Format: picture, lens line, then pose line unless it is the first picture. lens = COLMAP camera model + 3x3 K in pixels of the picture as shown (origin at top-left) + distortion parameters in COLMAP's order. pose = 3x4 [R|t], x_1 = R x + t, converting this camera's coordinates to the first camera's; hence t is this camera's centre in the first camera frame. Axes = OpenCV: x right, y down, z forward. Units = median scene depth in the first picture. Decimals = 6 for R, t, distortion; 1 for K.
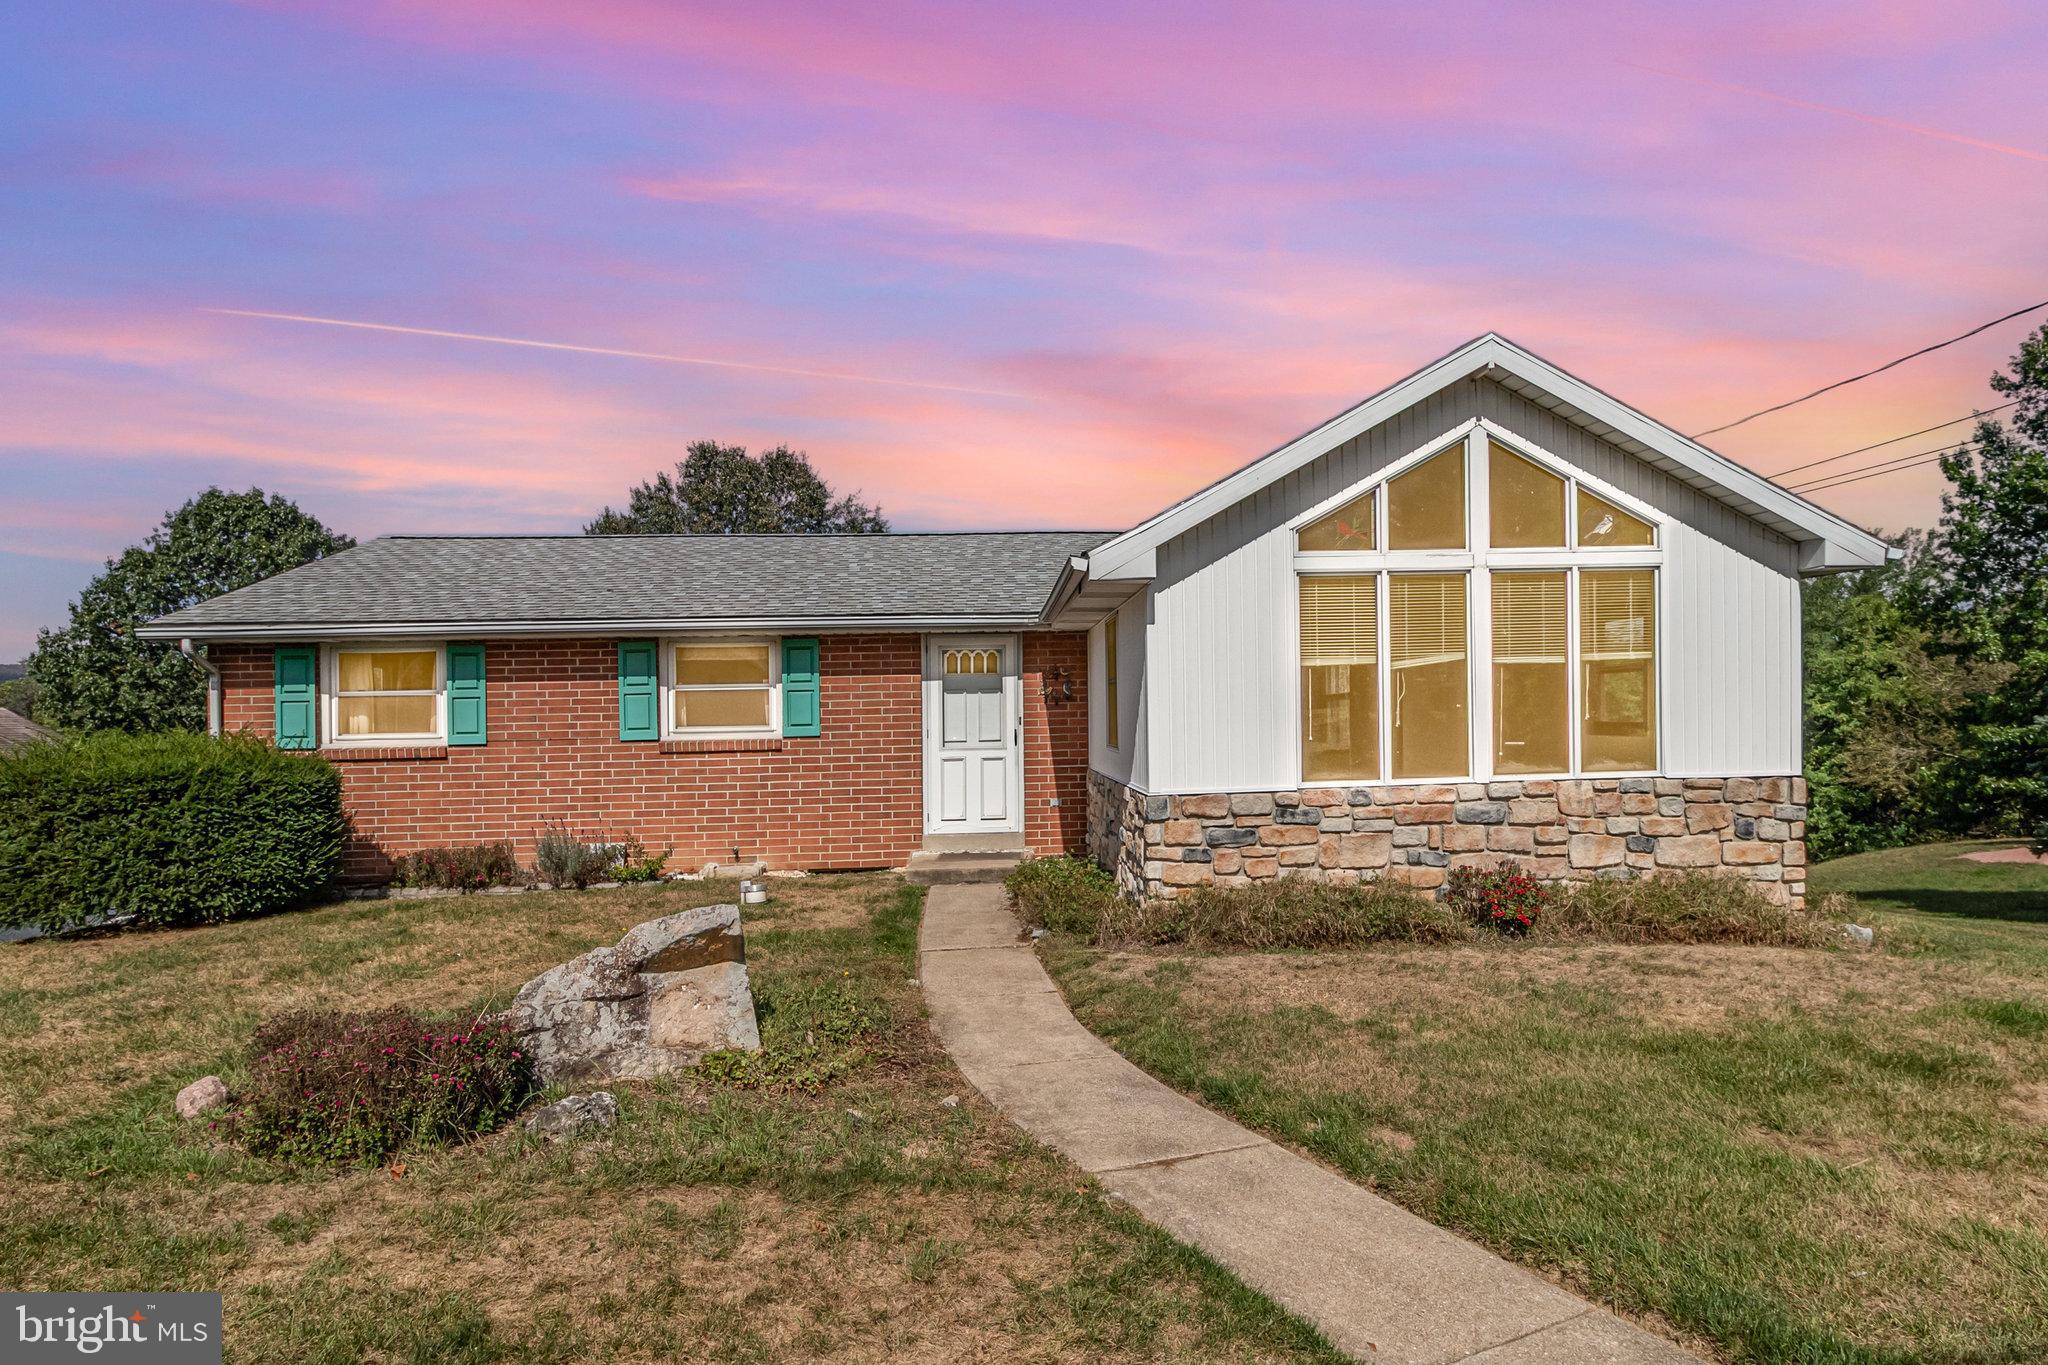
lens RADIAL K [[920.9, 0, 1023.9], [0, 920.9, 714.3], [0, 0, 1]] dist [-0.000700, -0.000080]
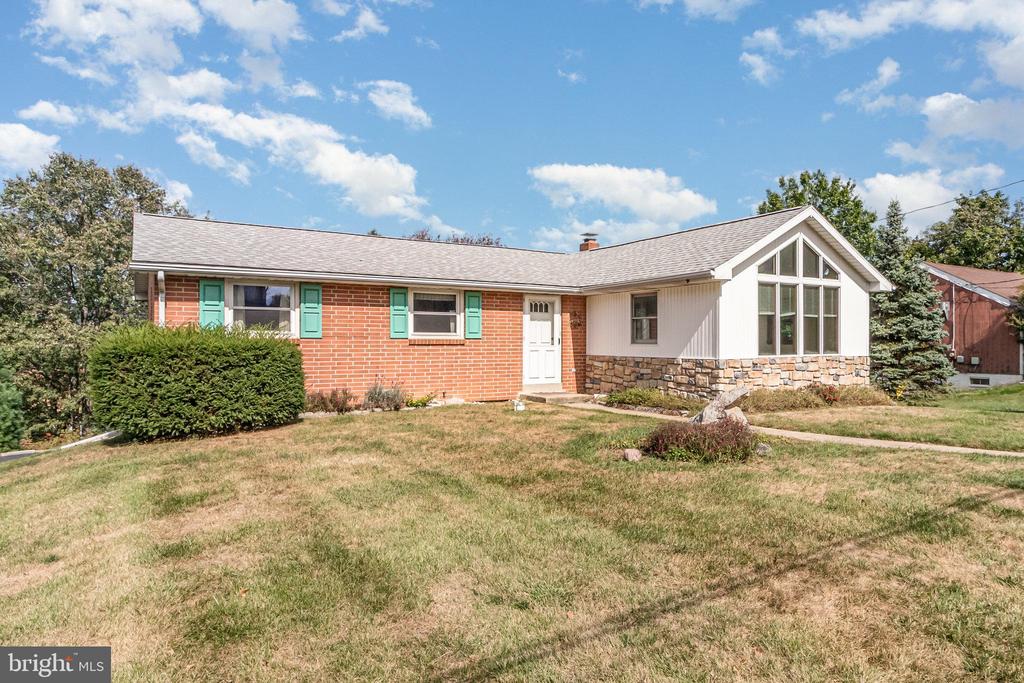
lens RADIAL K [[478.5, 0, 512.6], [0, 478.5, 329.5], [0, 0, 1]] dist [-0.000308, -0.000141]
pose [[0.932780, 0.032253, 0.359001, -0.570802], [-0.024651, 0.999365, -0.025733, 0.030815], [-0.359602, 0.015154, 0.932983, -0.057845]]
